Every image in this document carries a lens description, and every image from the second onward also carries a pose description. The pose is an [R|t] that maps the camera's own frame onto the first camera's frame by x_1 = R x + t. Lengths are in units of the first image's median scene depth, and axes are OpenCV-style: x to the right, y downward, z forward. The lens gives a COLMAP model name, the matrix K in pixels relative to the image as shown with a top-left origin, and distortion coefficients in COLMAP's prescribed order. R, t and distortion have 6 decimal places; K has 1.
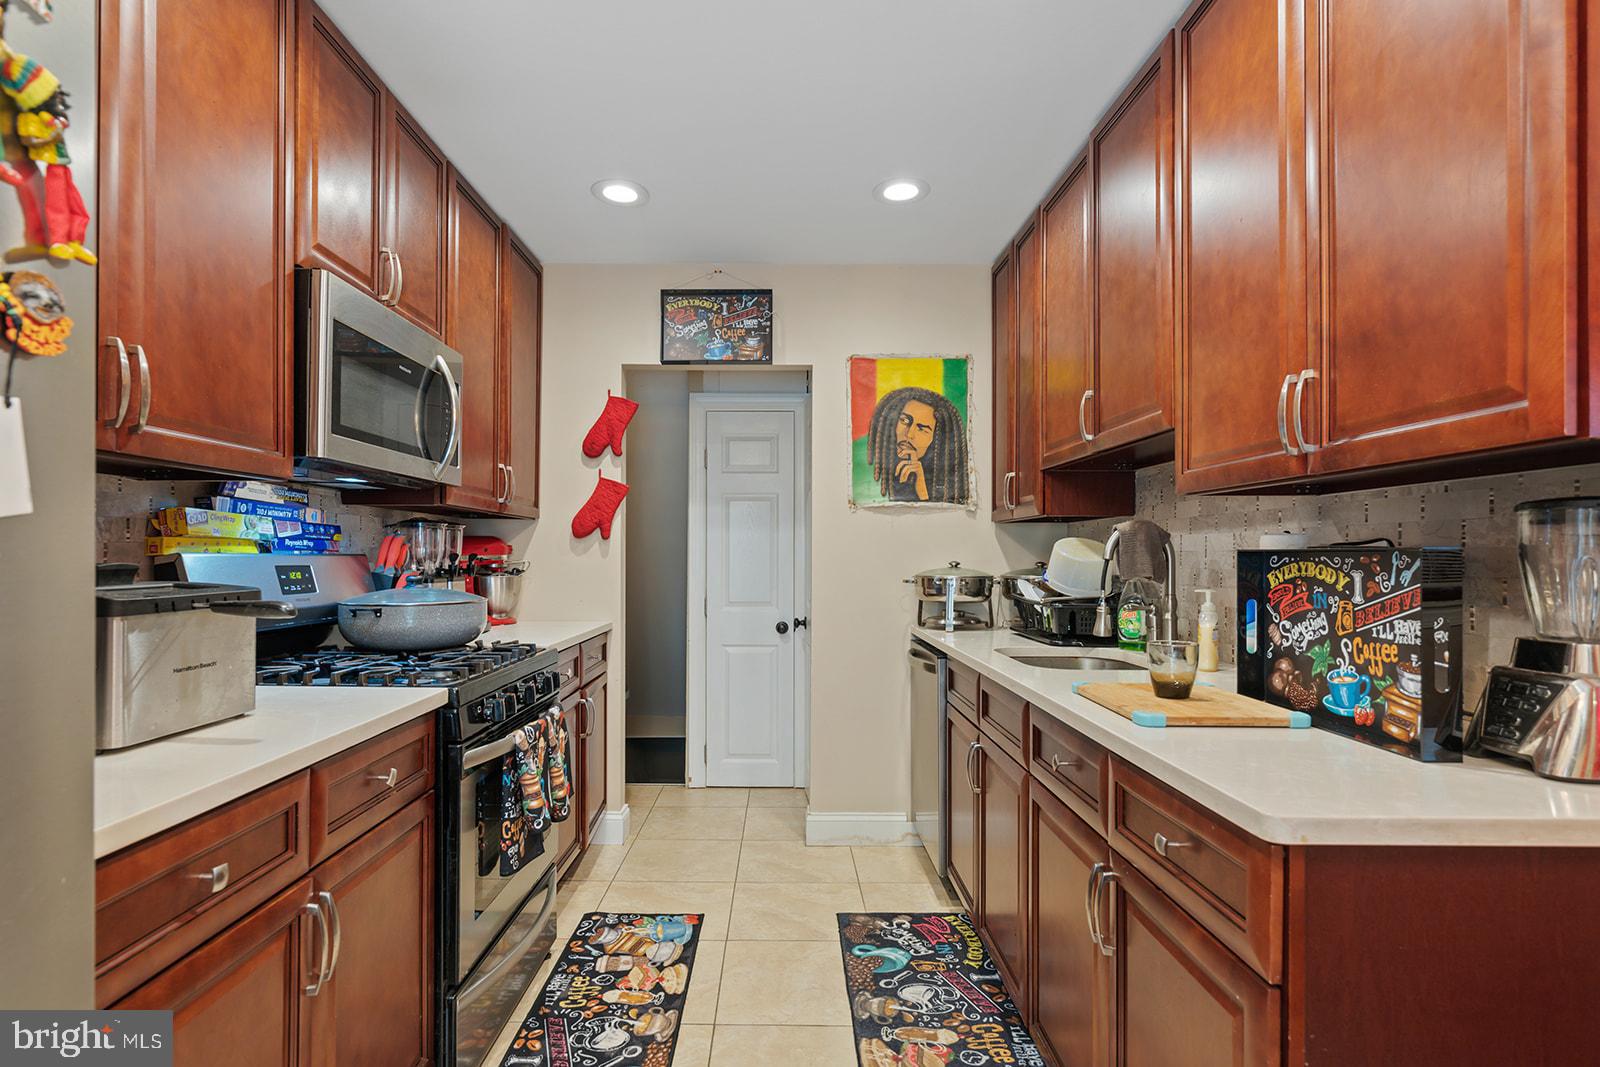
lens RADIAL K [[803.6, 0, 769.5], [0, 803.6, 549.8], [0, 0, 1]] dist [0.001021, -0.000150]
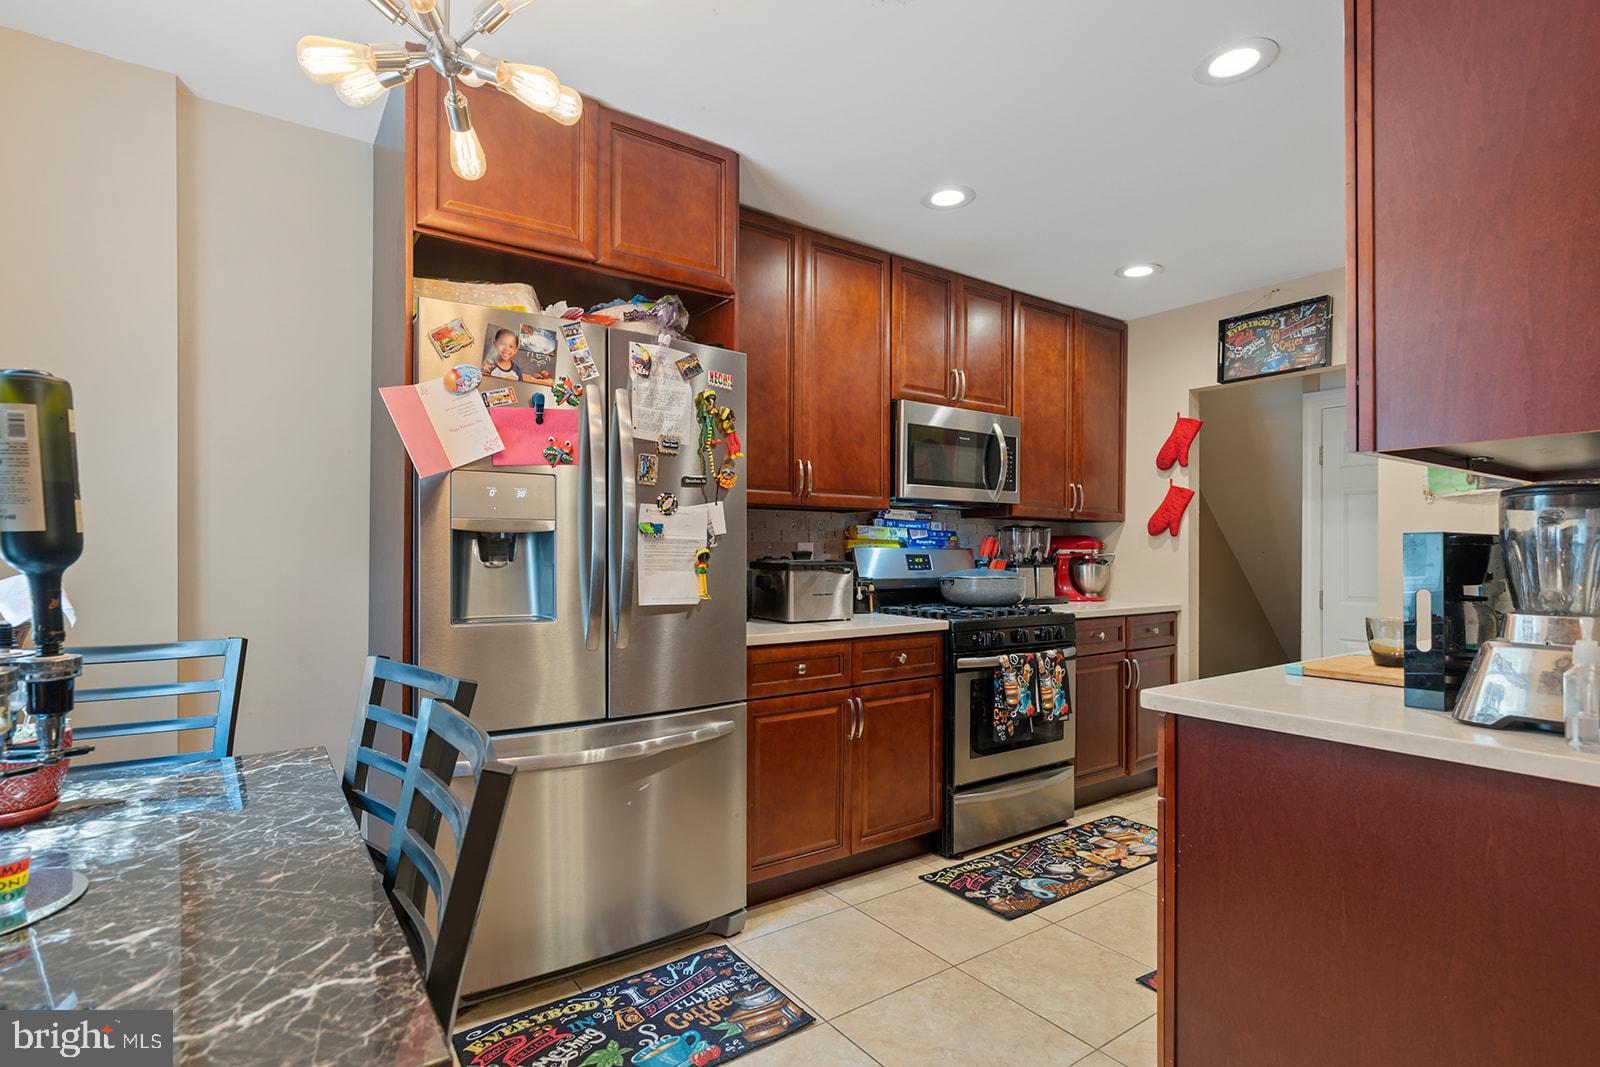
lens RADIAL K [[781.0, 0, 800.0], [0, 781.0, 533.5], [0, 0, 1]] dist [0.000308, -0.000400]
pose [[0.590834, -0.021770, -0.806500, 0.633460], [0.004940, 0.999715, -0.023367, 0.011416], [0.806778, 0.009822, 0.590773, -0.237403]]
